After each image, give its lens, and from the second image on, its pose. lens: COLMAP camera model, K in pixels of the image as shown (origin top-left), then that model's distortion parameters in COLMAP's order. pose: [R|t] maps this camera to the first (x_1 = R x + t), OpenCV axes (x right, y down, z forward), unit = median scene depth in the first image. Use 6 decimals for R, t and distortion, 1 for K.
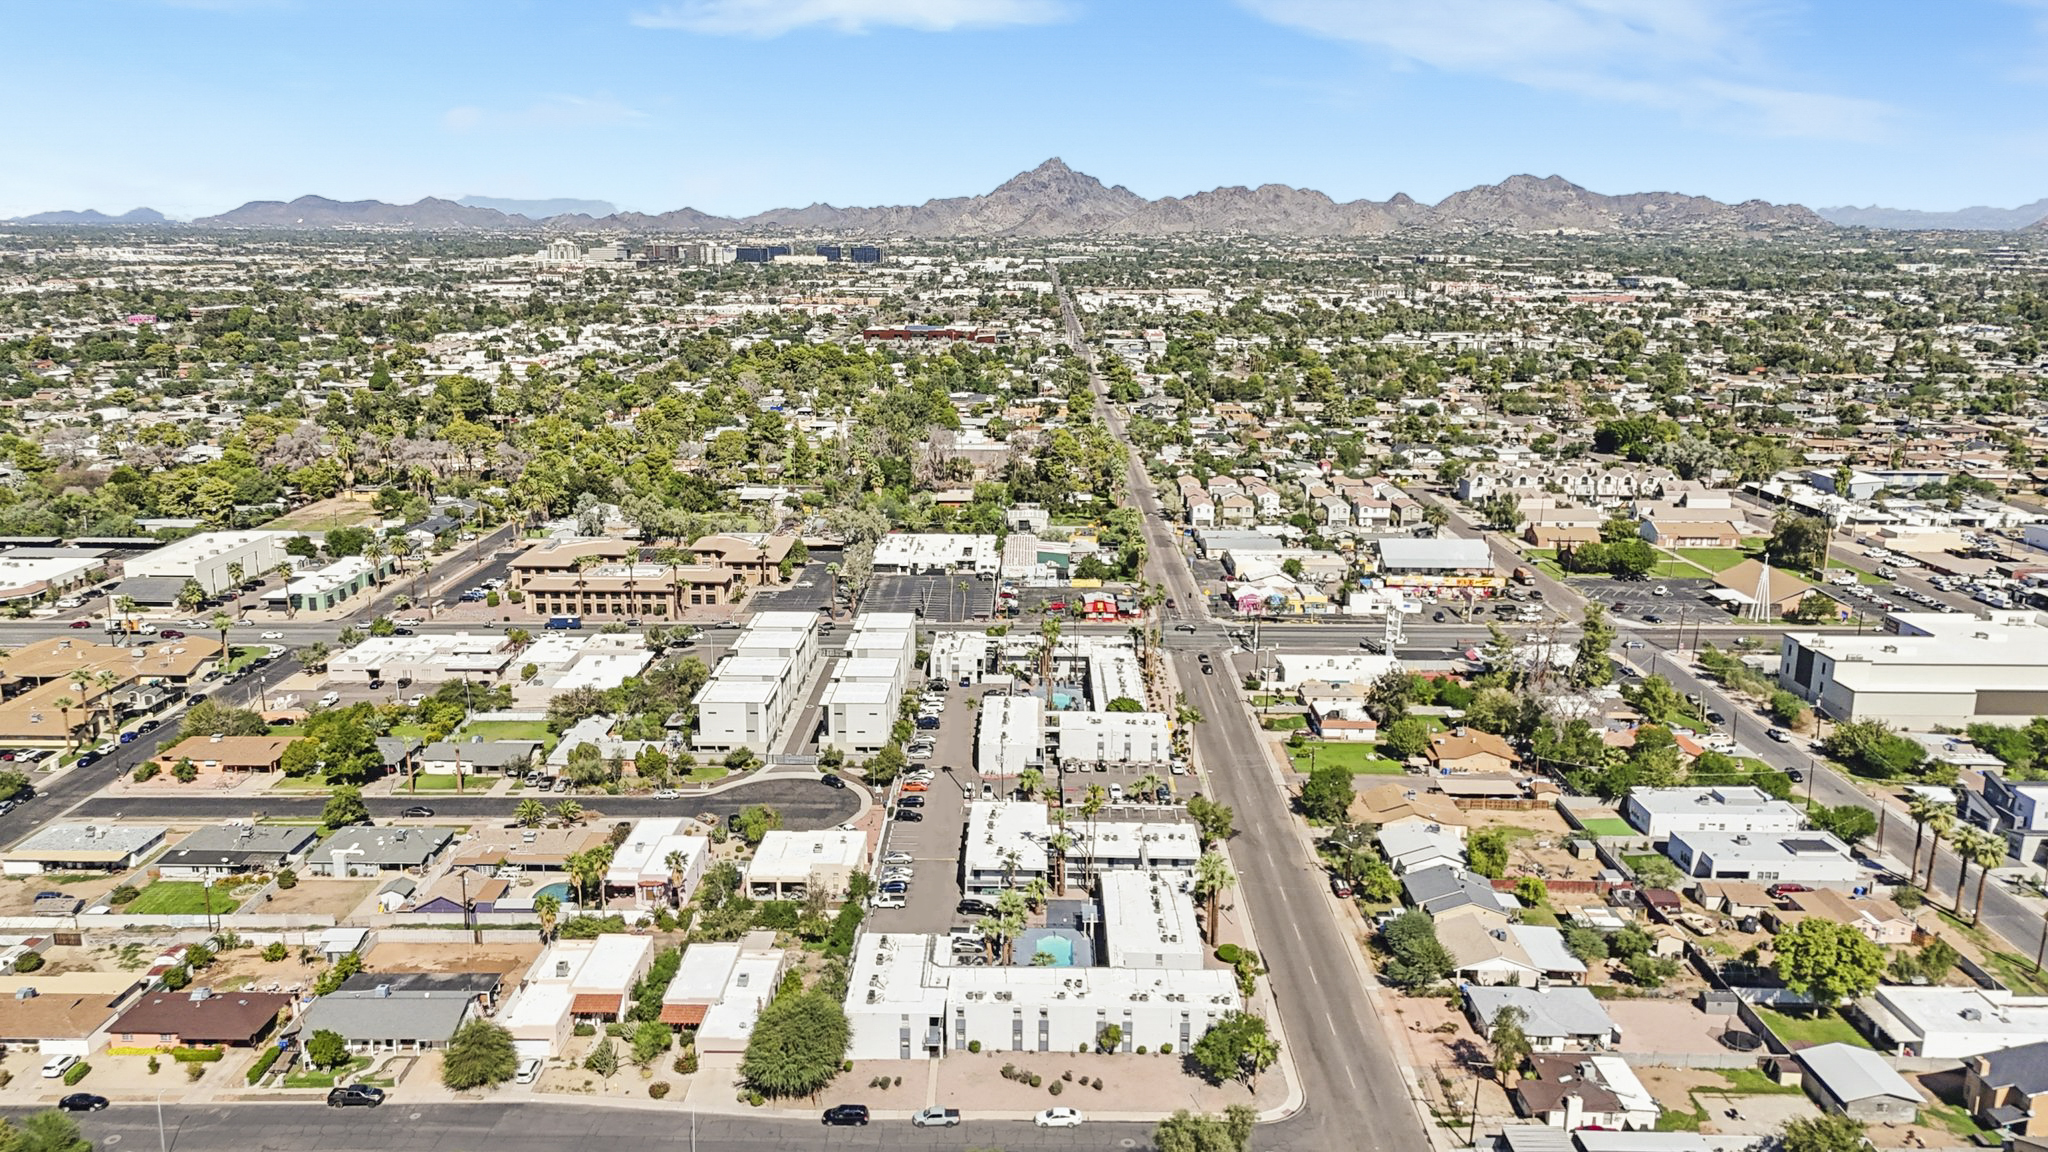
lens RADIAL K [[1506.8, 0, 1015.7], [0, 1506.8, 578.4], [0, 0, 1]] dist [0.074075, -0.065556]
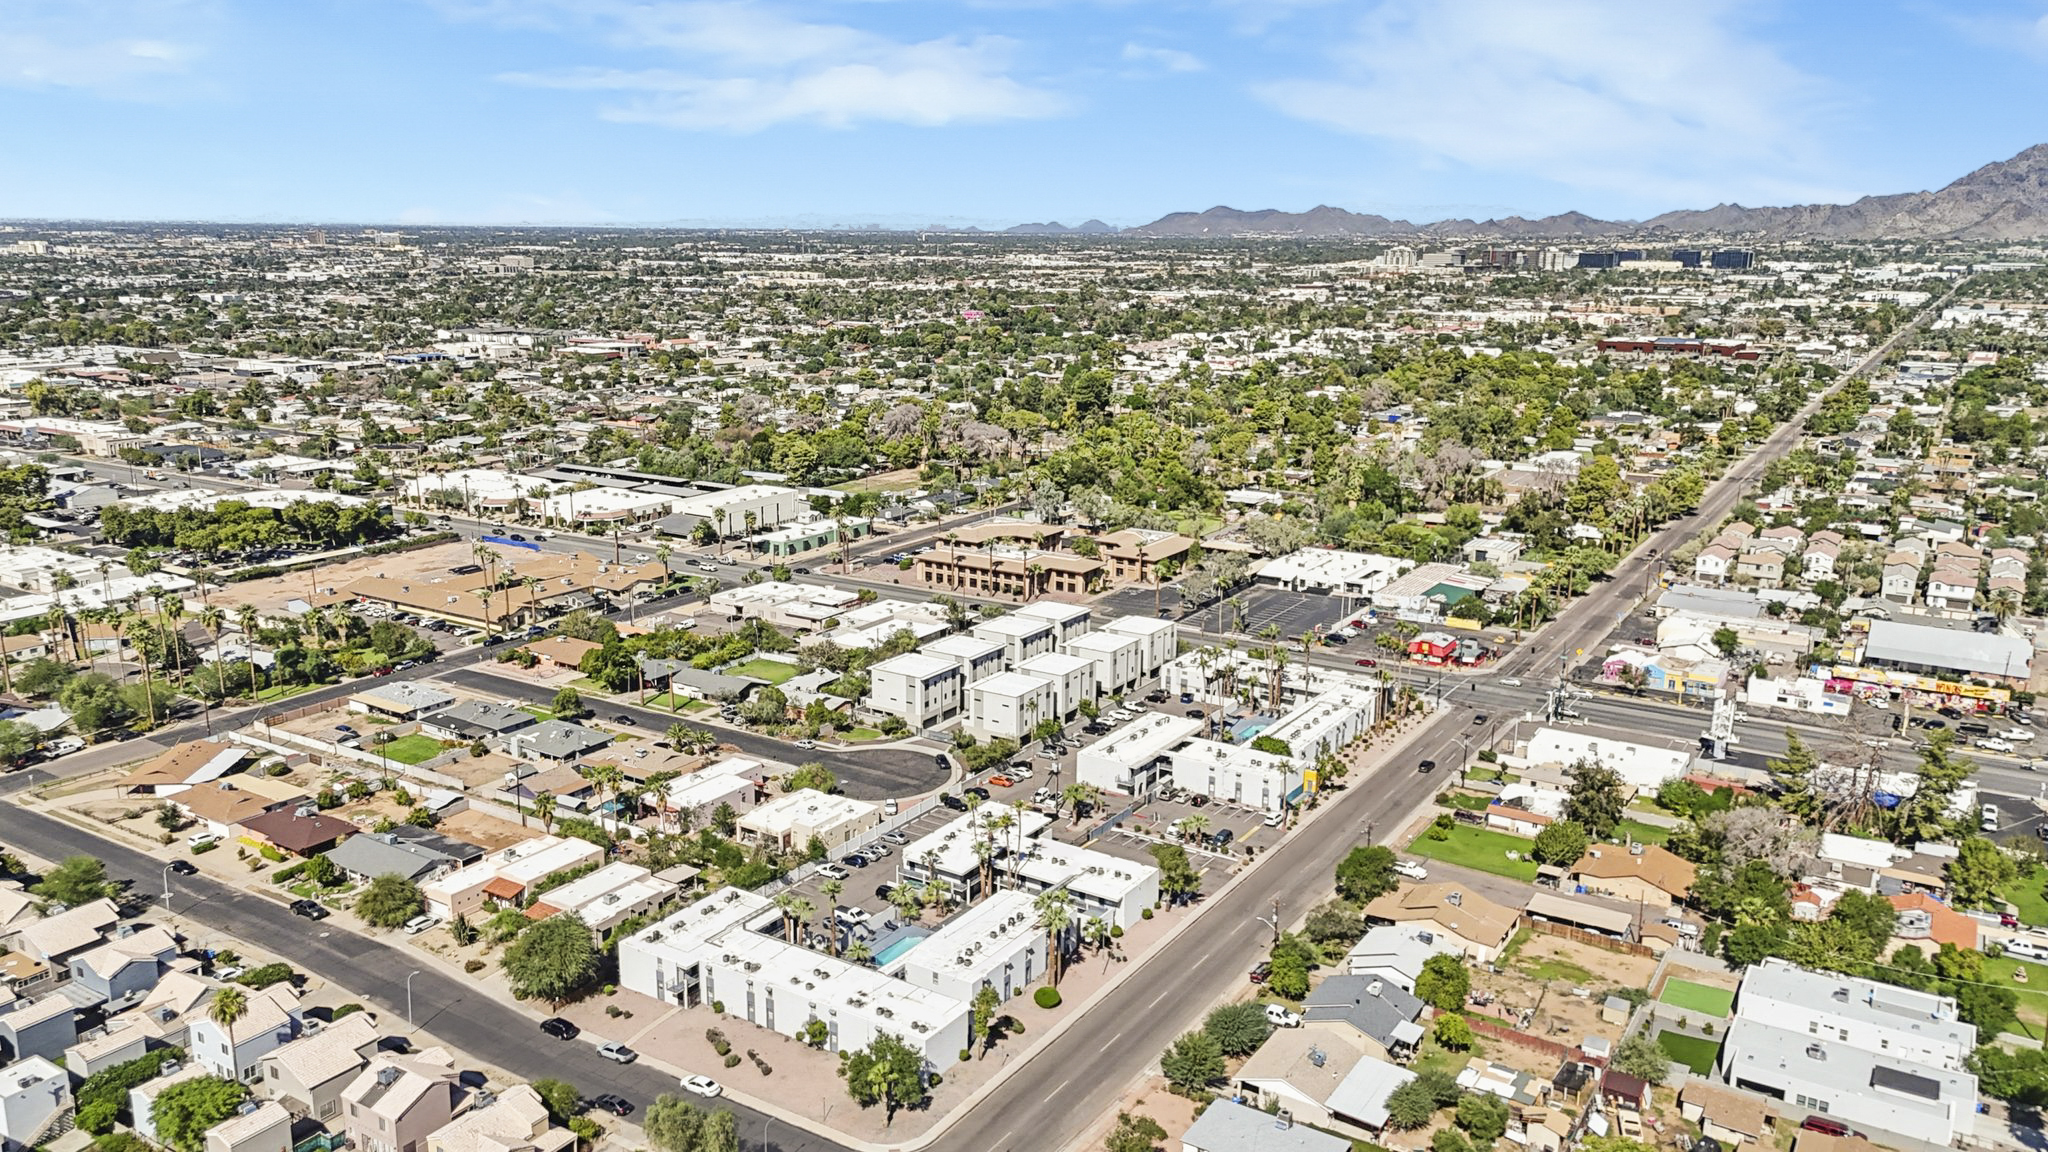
lens RADIAL K [[1506.8, 0, 1015.2], [0, 1506.8, 576.3], [0, 0, 1]] dist [0.074075, -0.065556]
pose [[0.846636, 0.119079, -0.518680, 0.425631], [-0.121774, 0.992134, 0.029004, -0.027350], [0.518053, 0.038606, 0.854477, 0.127771]]
